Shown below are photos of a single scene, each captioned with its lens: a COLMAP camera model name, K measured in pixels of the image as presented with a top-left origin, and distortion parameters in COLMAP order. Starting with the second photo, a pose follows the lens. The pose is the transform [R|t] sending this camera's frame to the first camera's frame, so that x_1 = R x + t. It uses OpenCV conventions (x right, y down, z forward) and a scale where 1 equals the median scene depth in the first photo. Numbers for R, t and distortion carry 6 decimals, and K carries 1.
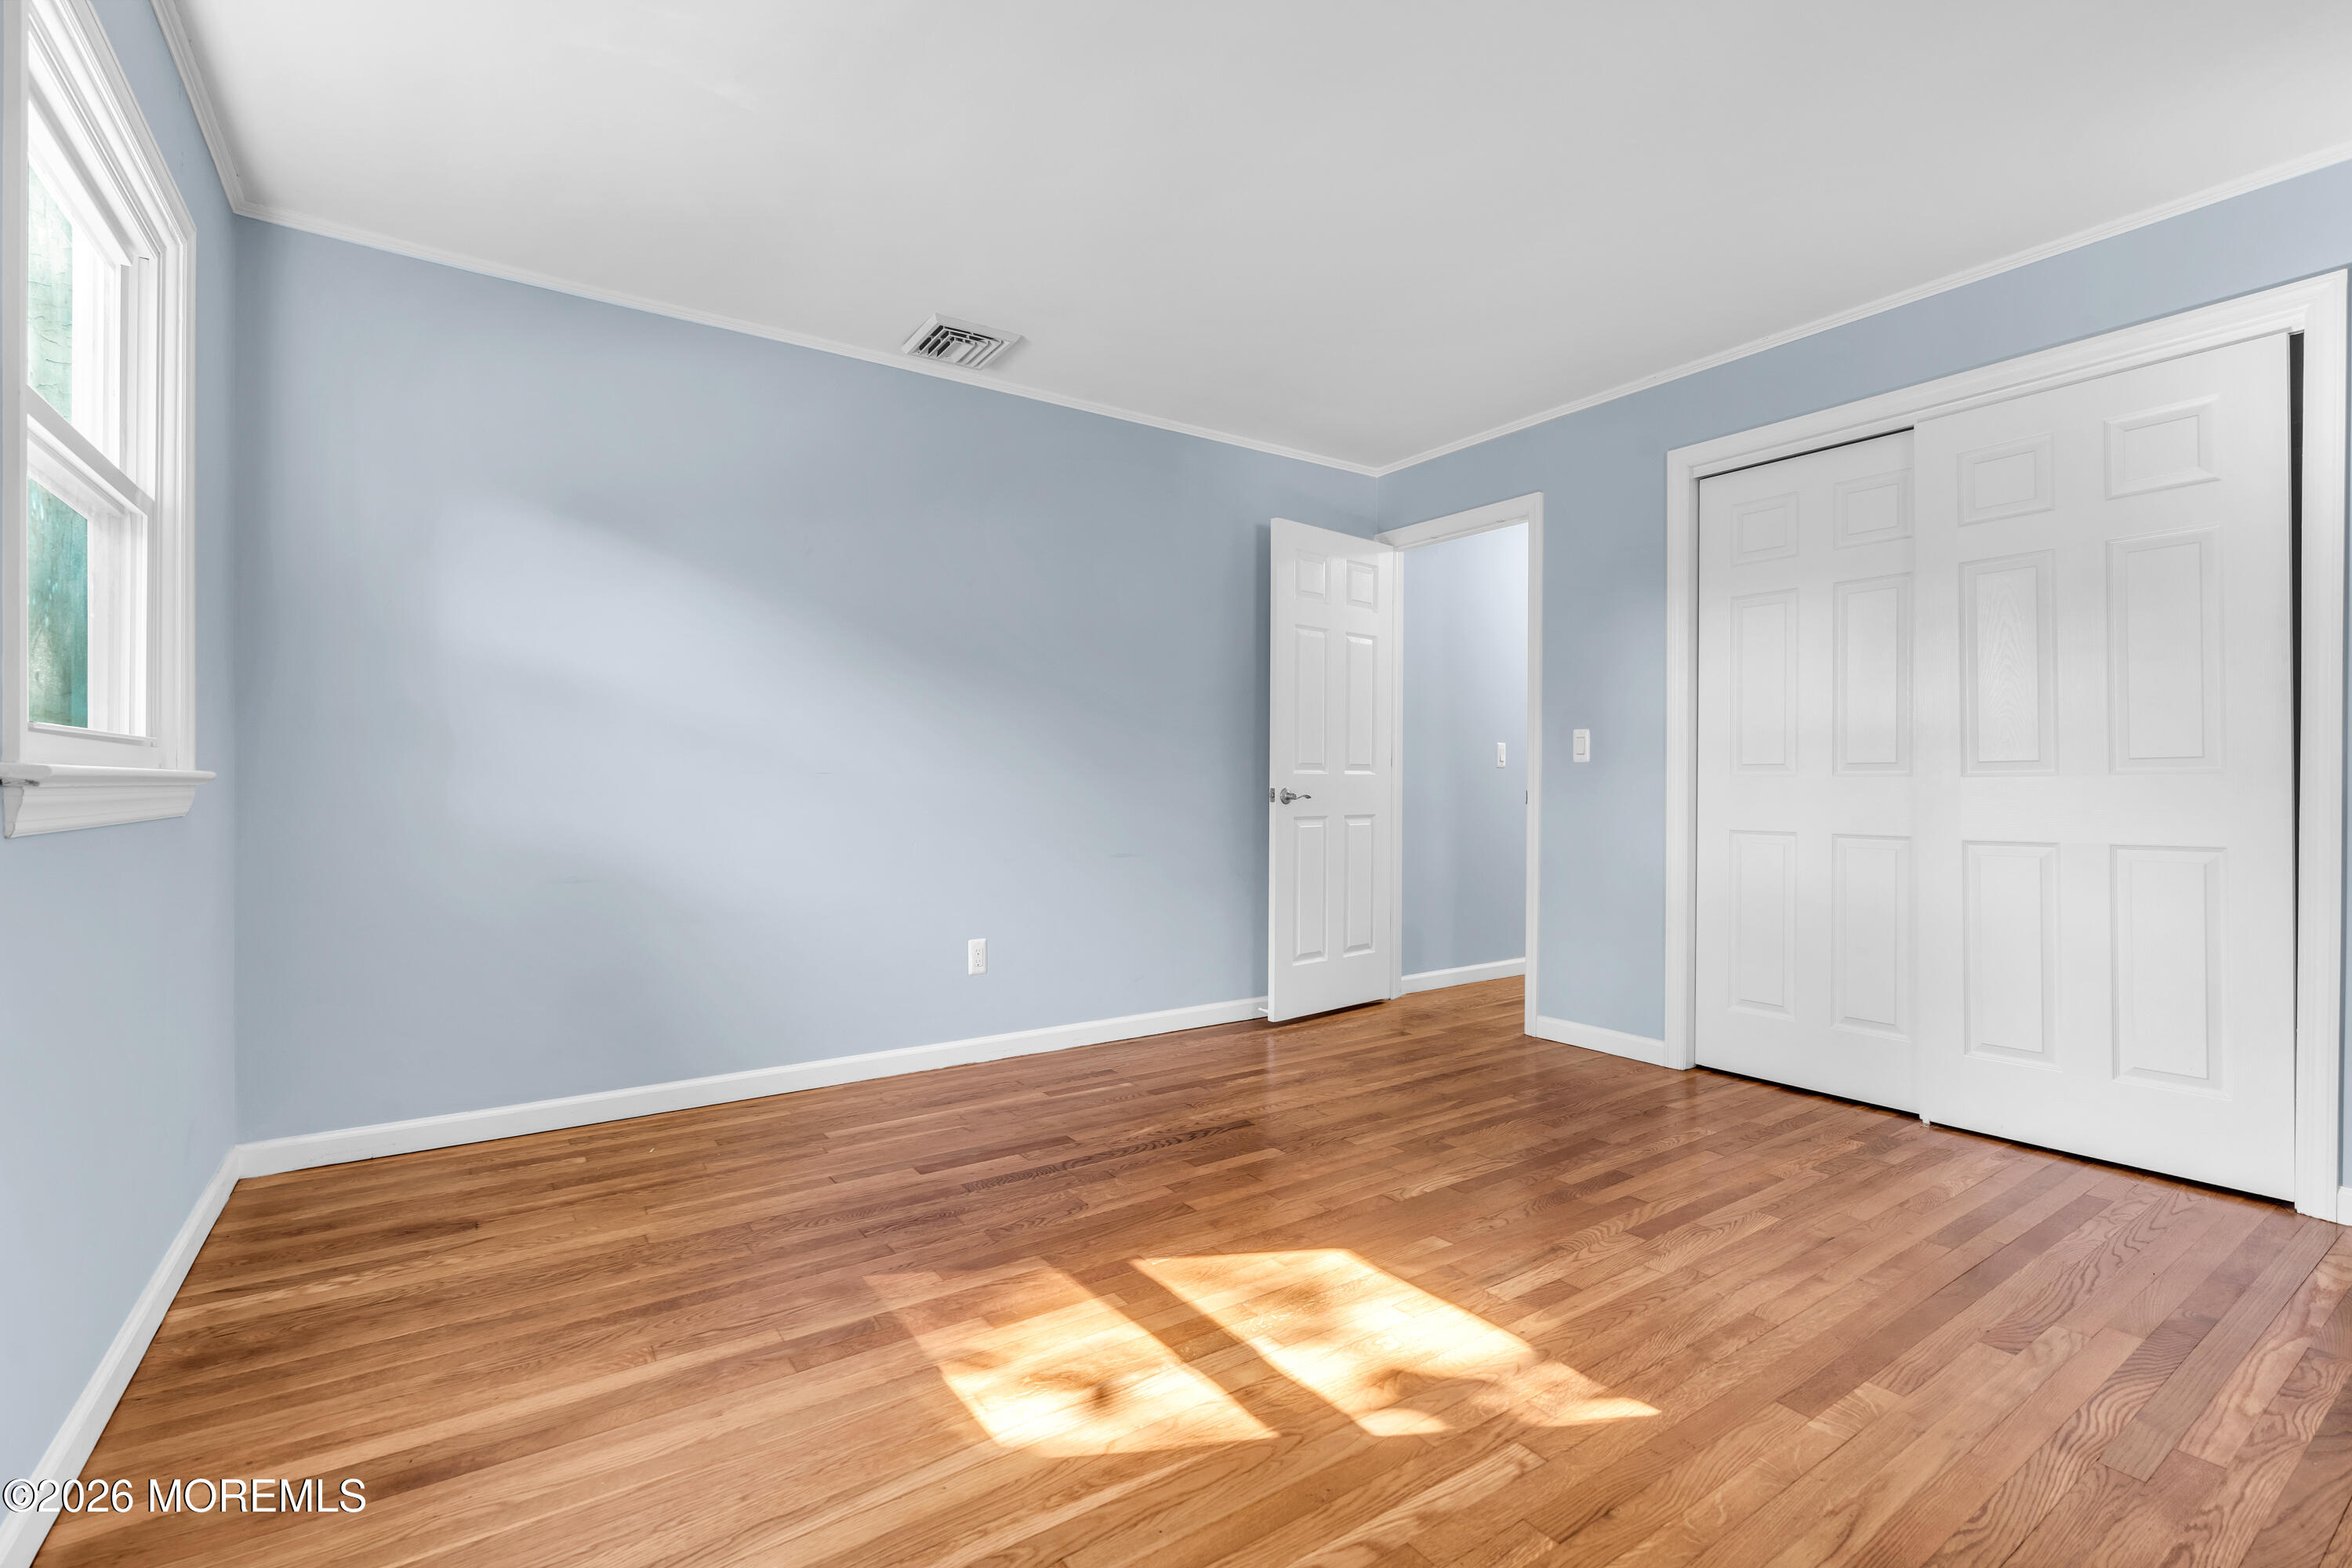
lens RADIAL K [[1054.5, 0, 1176.0], [0, 1054.5, 784.0], [0, 0, 1]] dist [-0.011724, 0.001506]
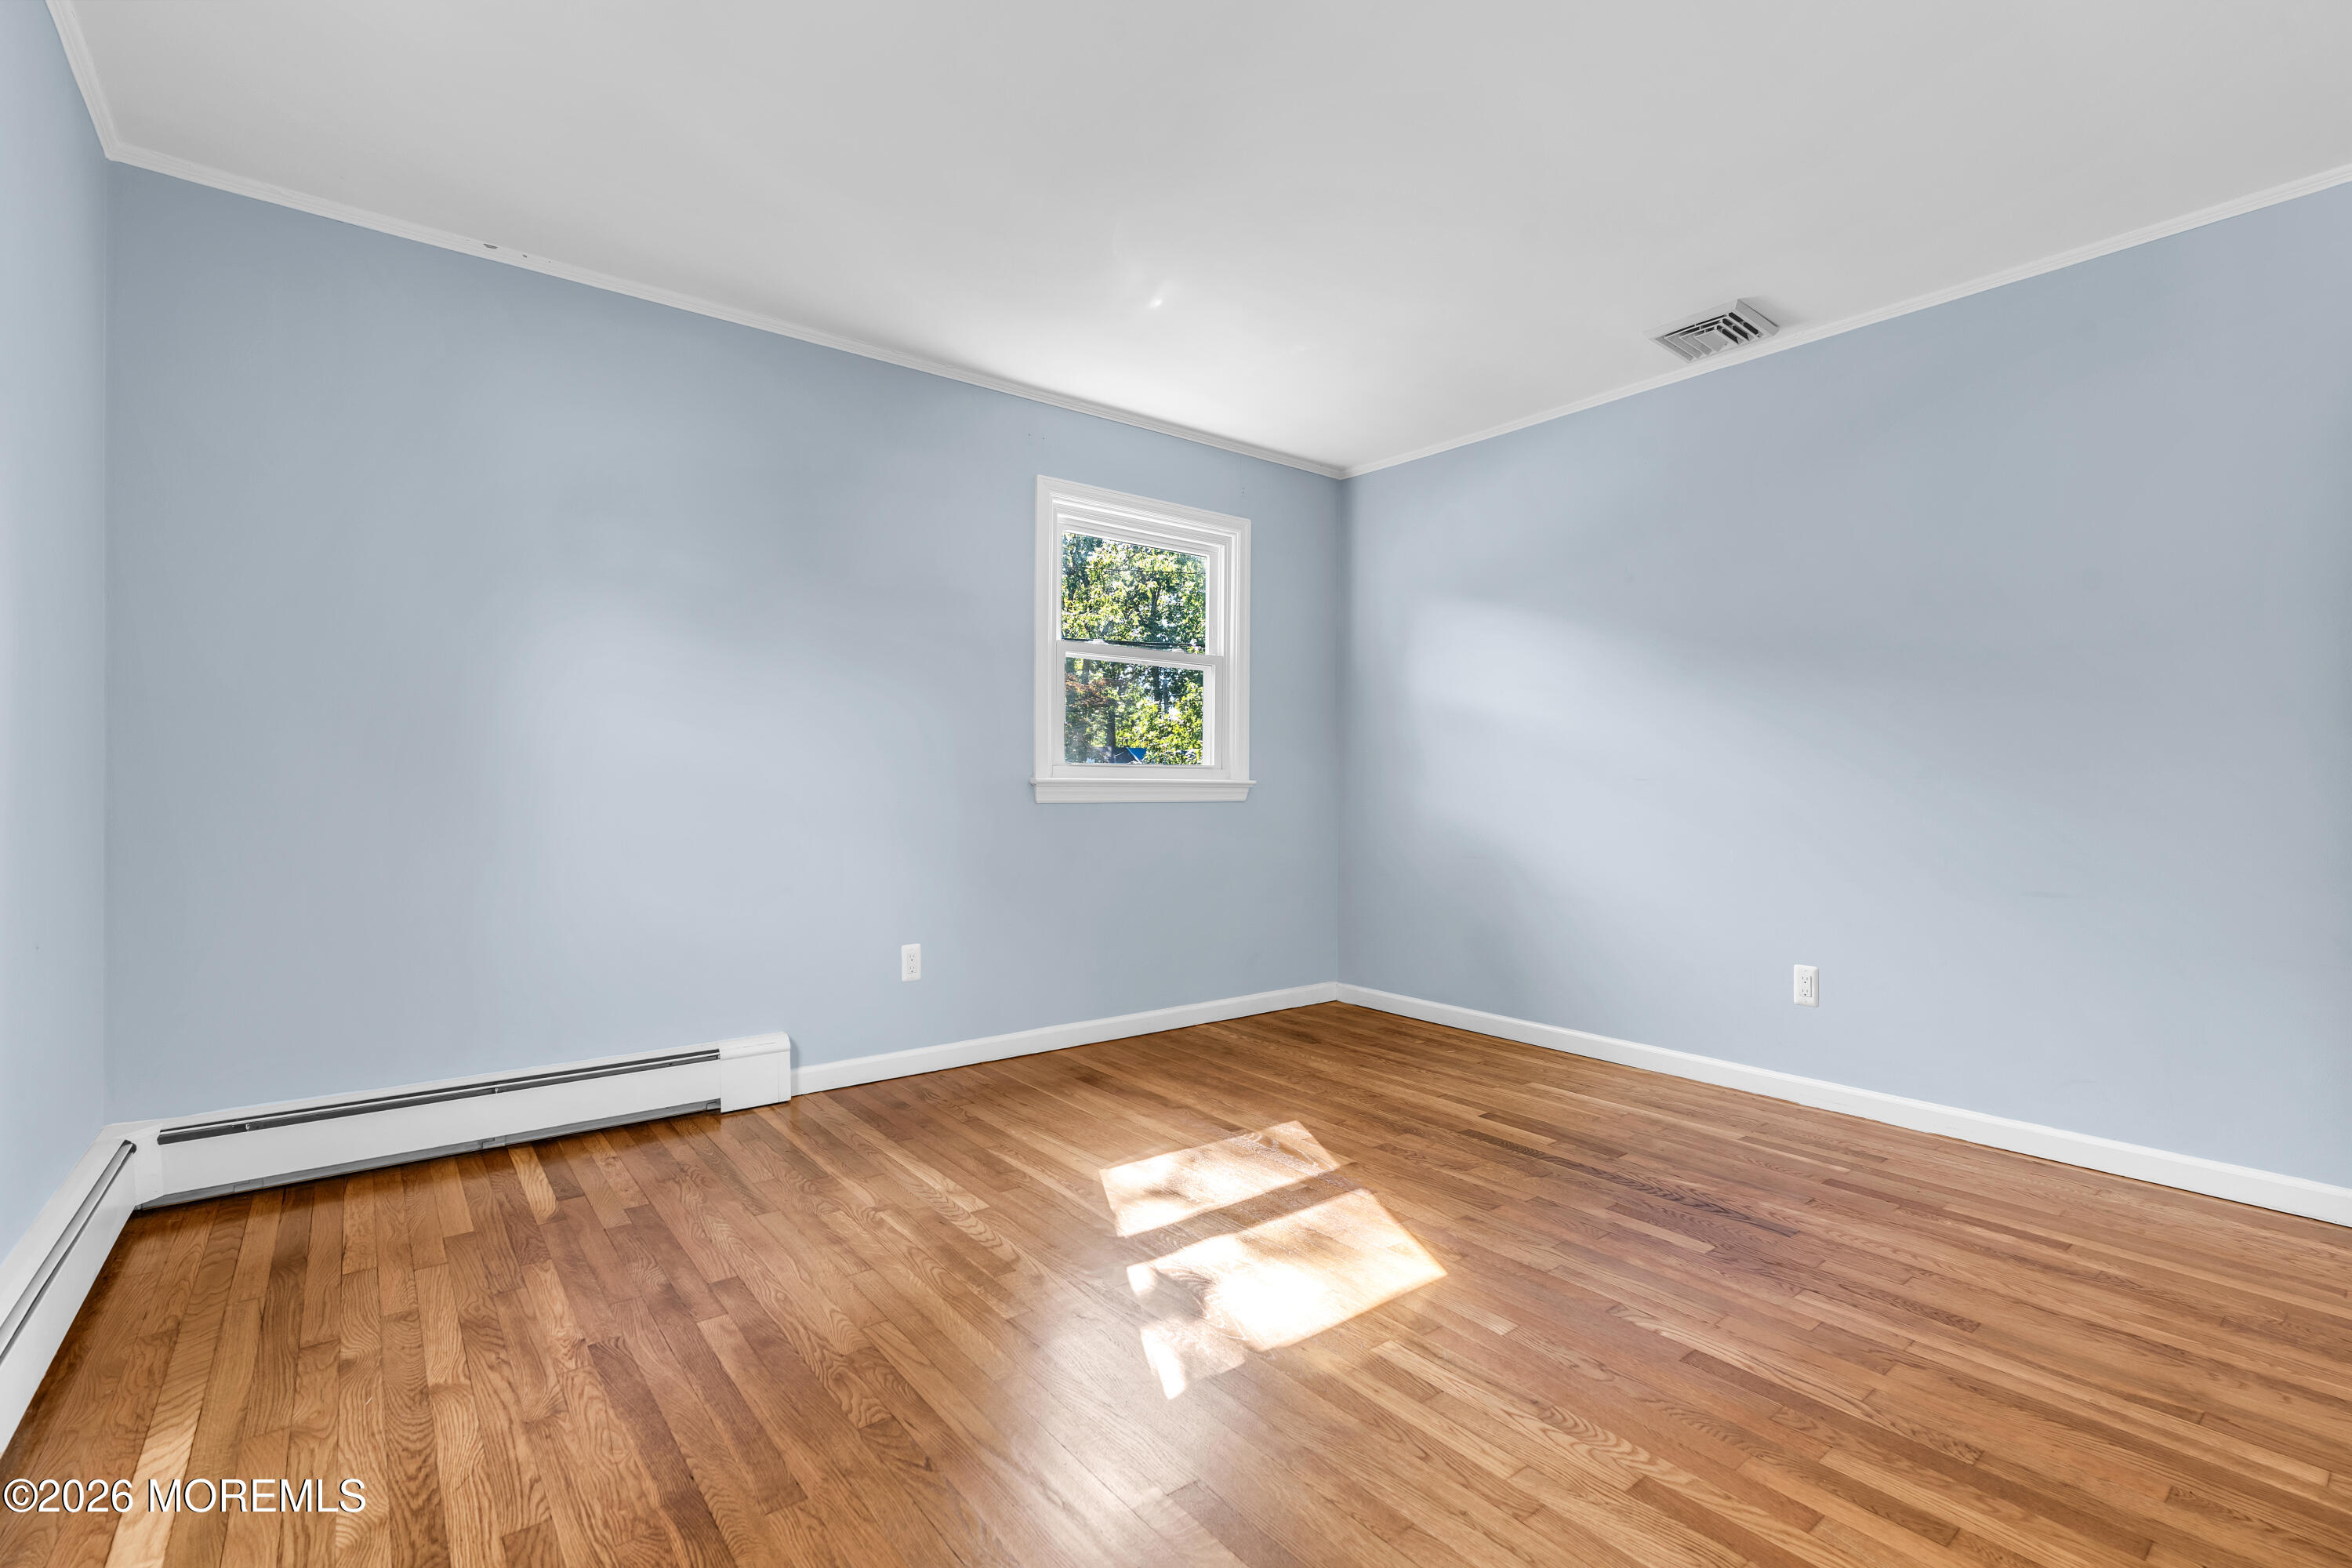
lens RADIAL K [[1054.5, 0, 1176.0], [0, 1054.5, 784.0], [0, 0, 1]] dist [-0.011724, 0.001506]
pose [[0.061335, -0.002681, -0.998114, 0.939113], [-0.008317, 0.999960, -0.003197, 0.003013], [0.998083, 0.008497, 0.061310, 0.594514]]
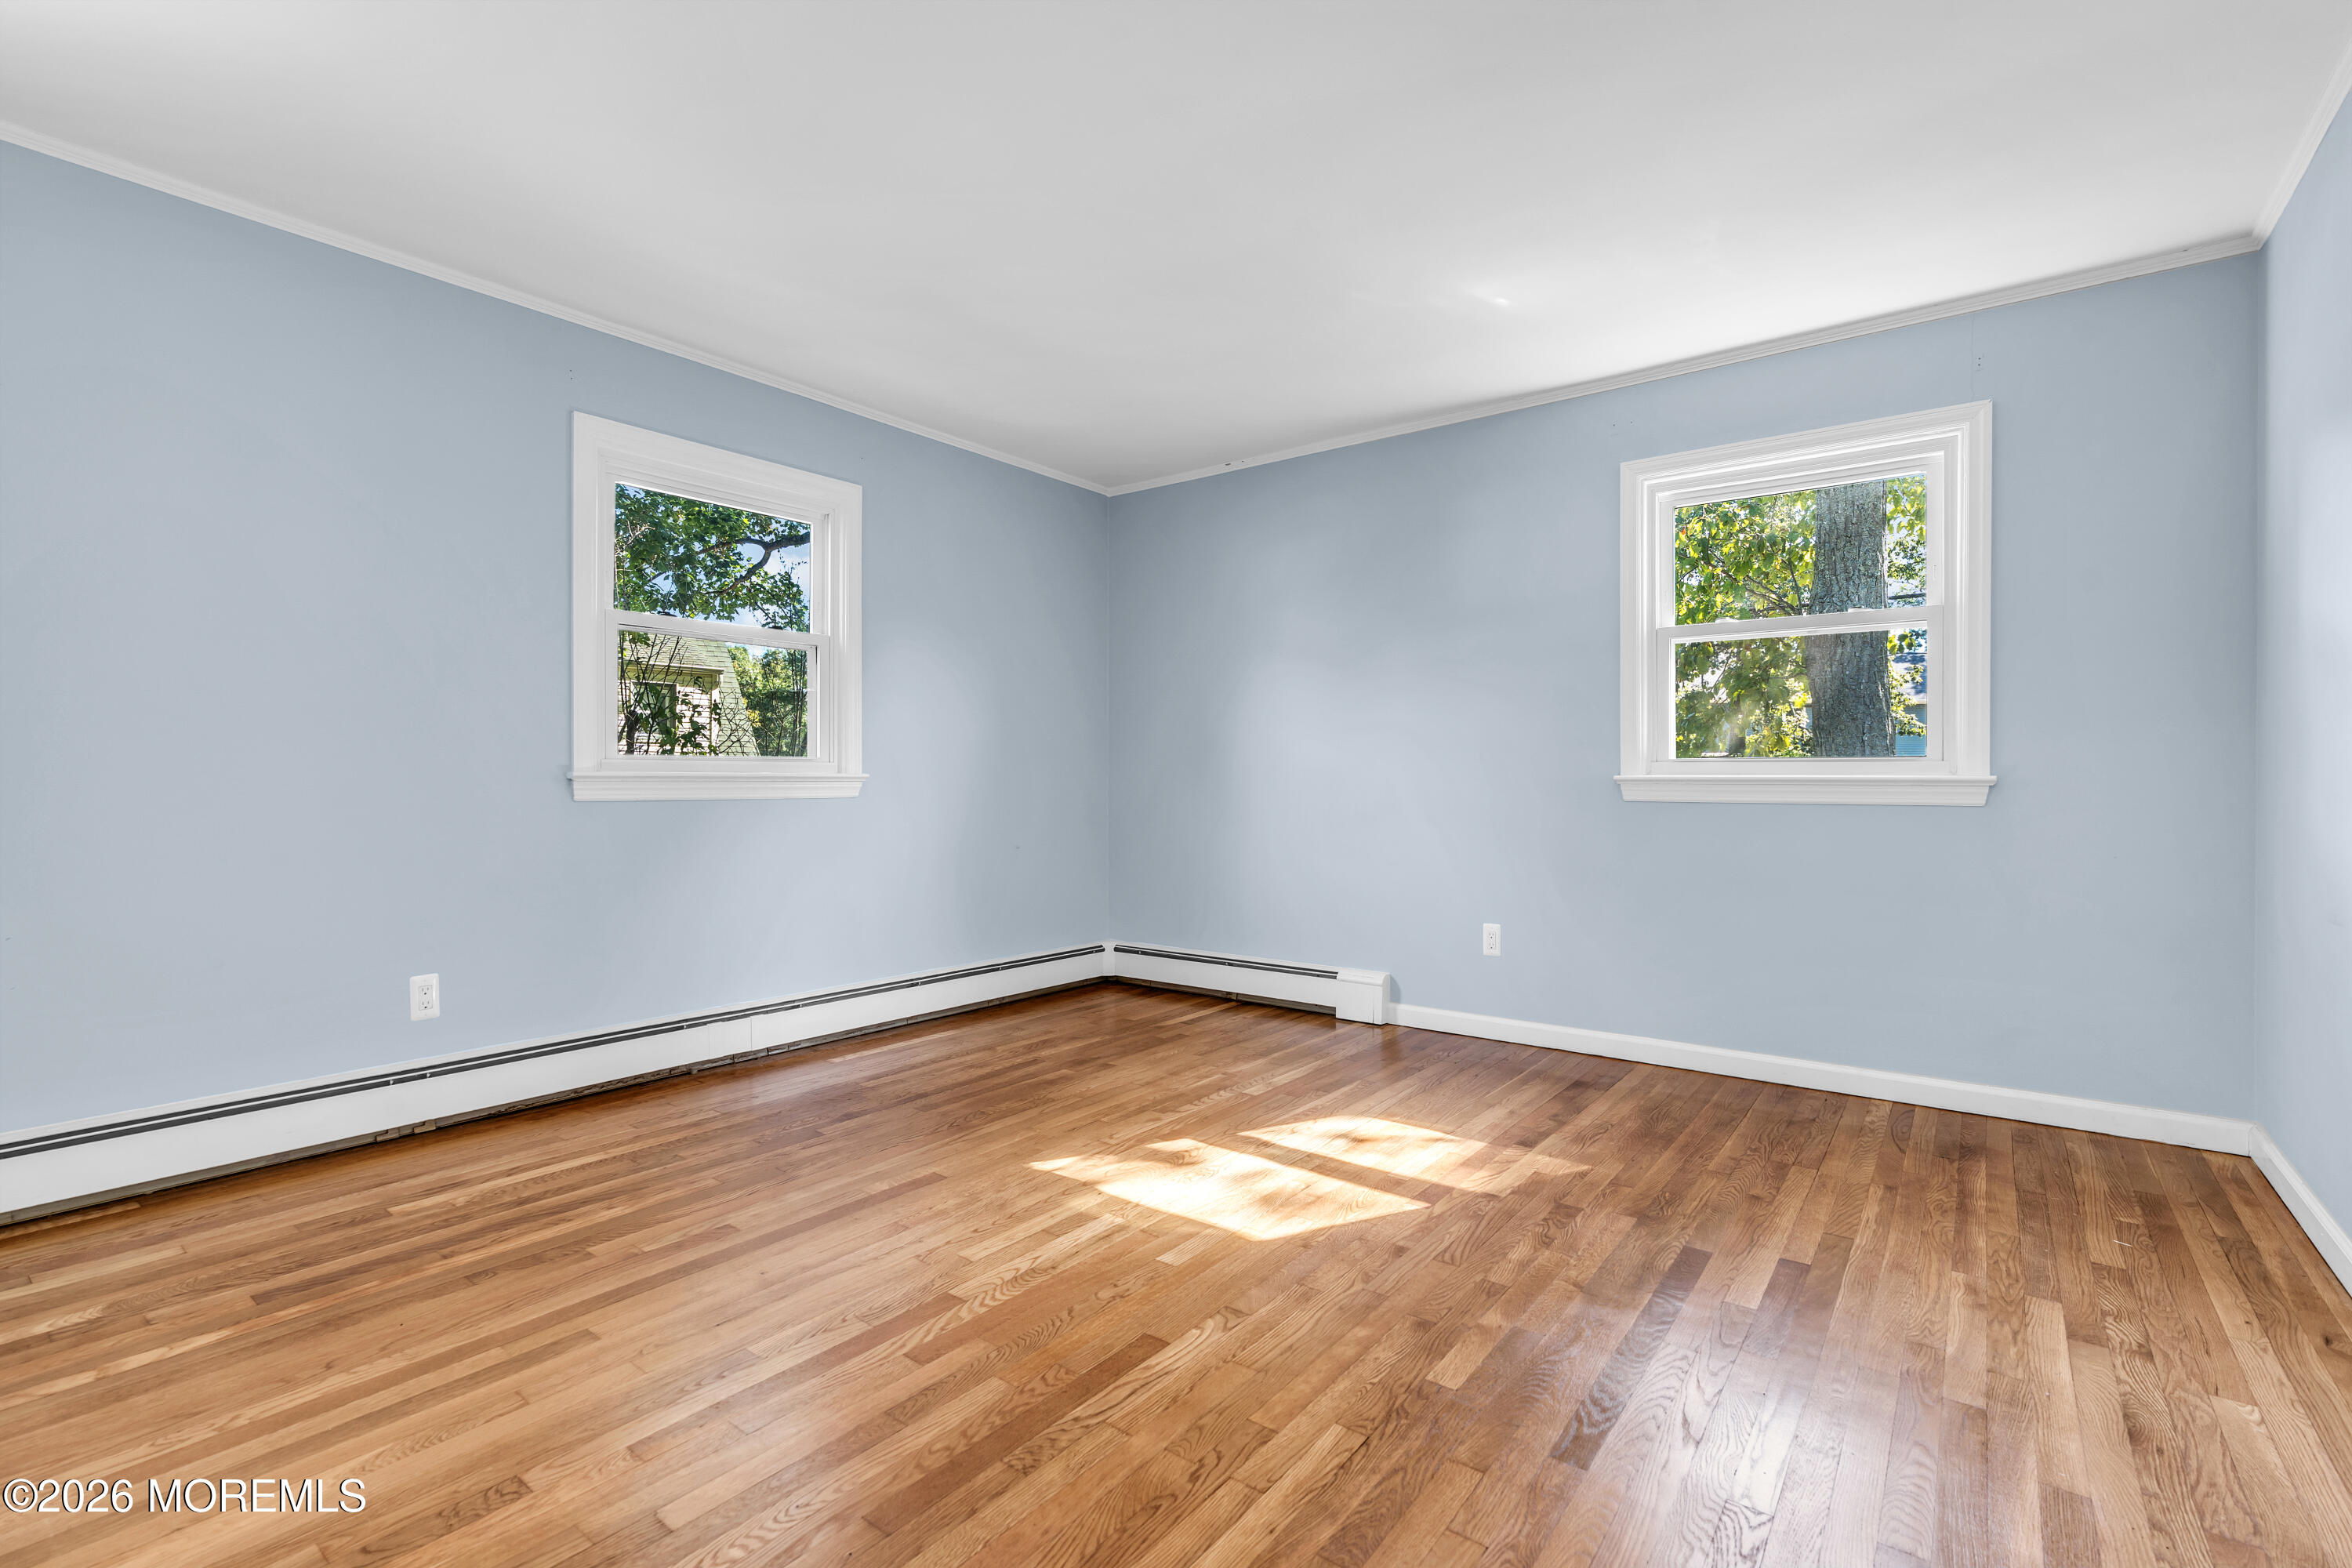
lens RADIAL K [[1054.5, 0, 1176.0], [0, 1054.5, 784.0], [0, 0, 1]] dist [-0.011724, 0.001506]
pose [[-0.952737, -0.002859, -0.303784, 0.467920], [-0.005106, 0.999965, 0.006603, -0.003706], [0.303754, 0.007842, -0.952718, 1.664936]]
